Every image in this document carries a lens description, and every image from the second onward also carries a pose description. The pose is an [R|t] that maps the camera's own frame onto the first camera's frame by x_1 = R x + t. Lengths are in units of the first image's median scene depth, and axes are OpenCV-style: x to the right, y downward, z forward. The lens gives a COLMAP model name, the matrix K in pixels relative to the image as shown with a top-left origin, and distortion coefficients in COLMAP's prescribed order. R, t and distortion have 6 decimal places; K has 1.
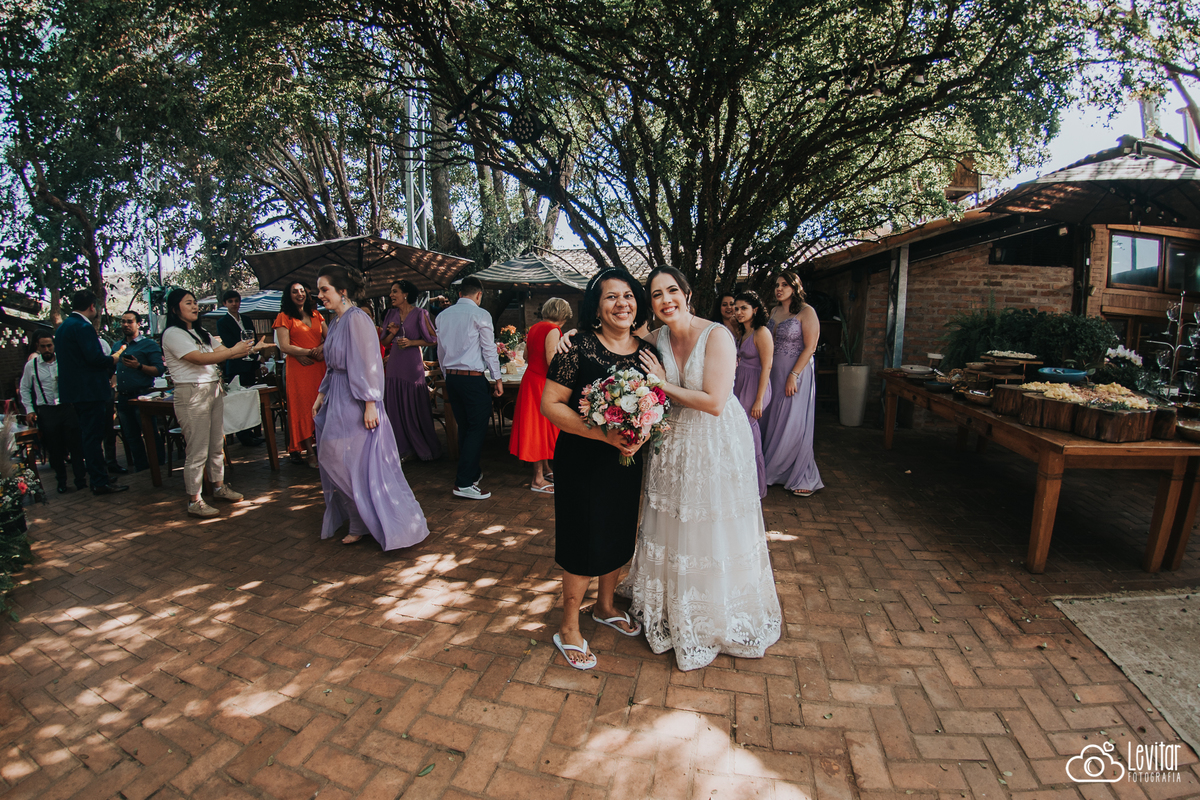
lens RADIAL K [[571.6, 0, 600.0], [0, 571.6, 400.0], [0, 0, 1]] dist [-0.001168, -0.000011]
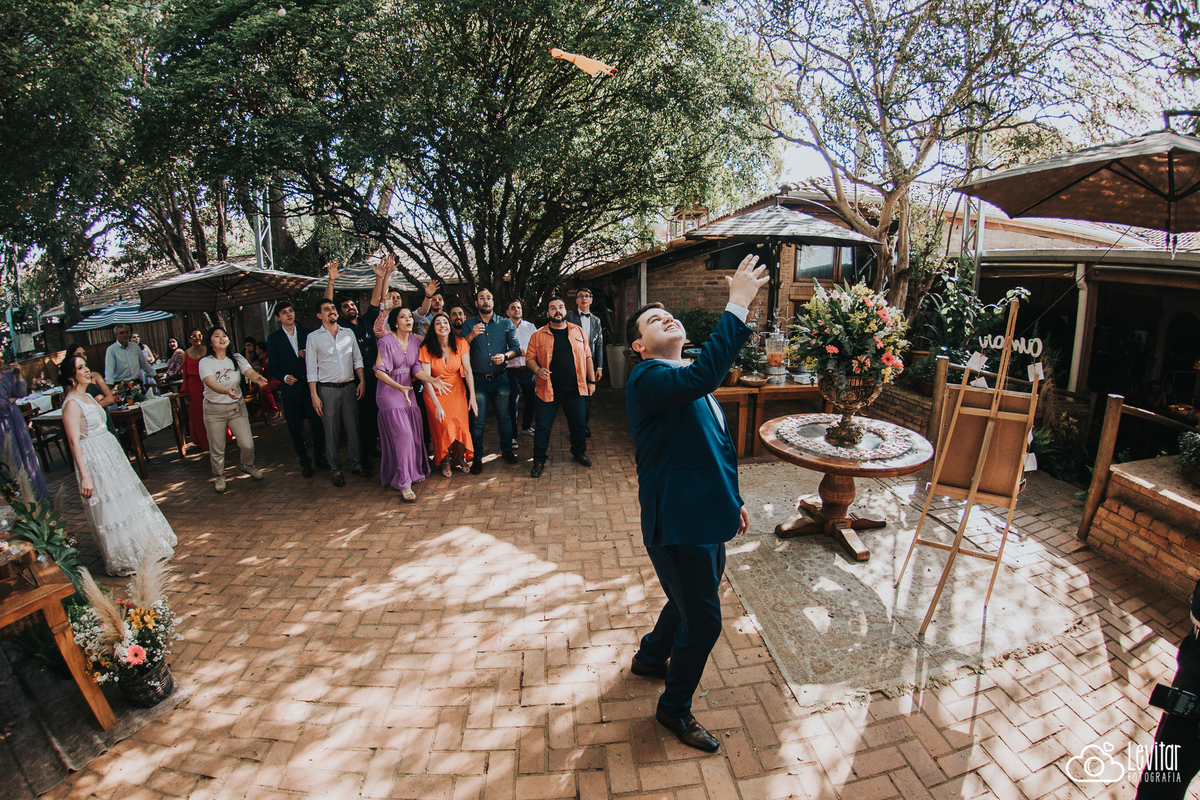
lens RADIAL K [[571.6, 0, 600.0], [0, 571.6, 400.0], [0, 0, 1]] dist [-0.001168, -0.000011]
pose [[0.963651, -0.064205, 0.259335, 0.029280], [0.051362, 0.997108, 0.056006, -0.007028], [-0.262181, -0.040650, 0.964162, -0.337260]]
